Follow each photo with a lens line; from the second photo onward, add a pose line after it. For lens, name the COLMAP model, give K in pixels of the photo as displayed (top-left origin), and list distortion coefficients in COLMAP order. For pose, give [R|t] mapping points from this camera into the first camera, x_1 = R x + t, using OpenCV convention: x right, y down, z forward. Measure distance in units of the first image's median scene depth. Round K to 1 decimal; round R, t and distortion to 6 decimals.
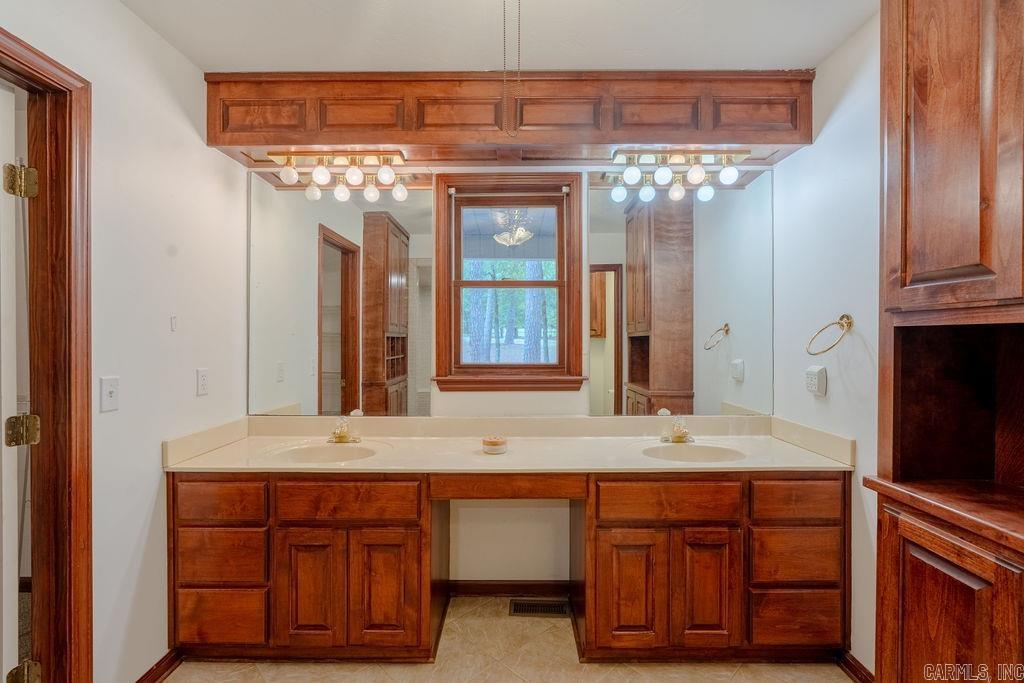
lens RADIAL K [[459.0, 0, 509.2], [0, 459.0, 344.5], [0, 0, 1]] dist [-0.004707, 0.001965]
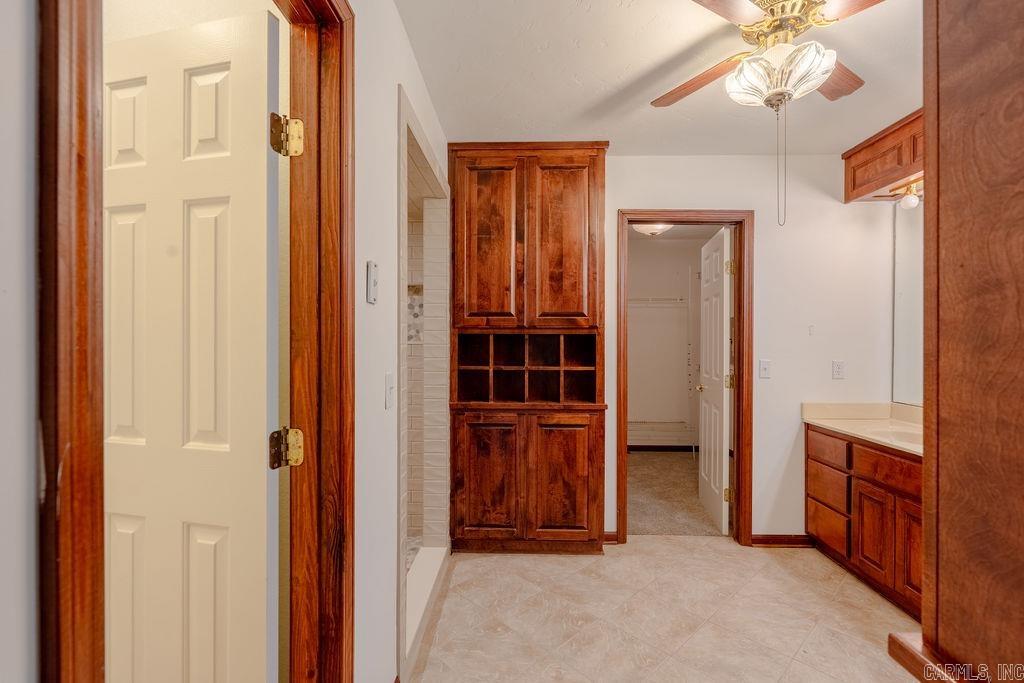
lens RADIAL K [[459.0, 0, 510.2], [0, 459.0, 343.3], [0, 0, 1]] dist [-0.004707, 0.001965]
pose [[-0.018227, 0.007536, -0.999805, 0.872570], [-0.010403, 0.999916, 0.007726, -0.000768], [0.999780, 0.010541, -0.018147, -0.008642]]
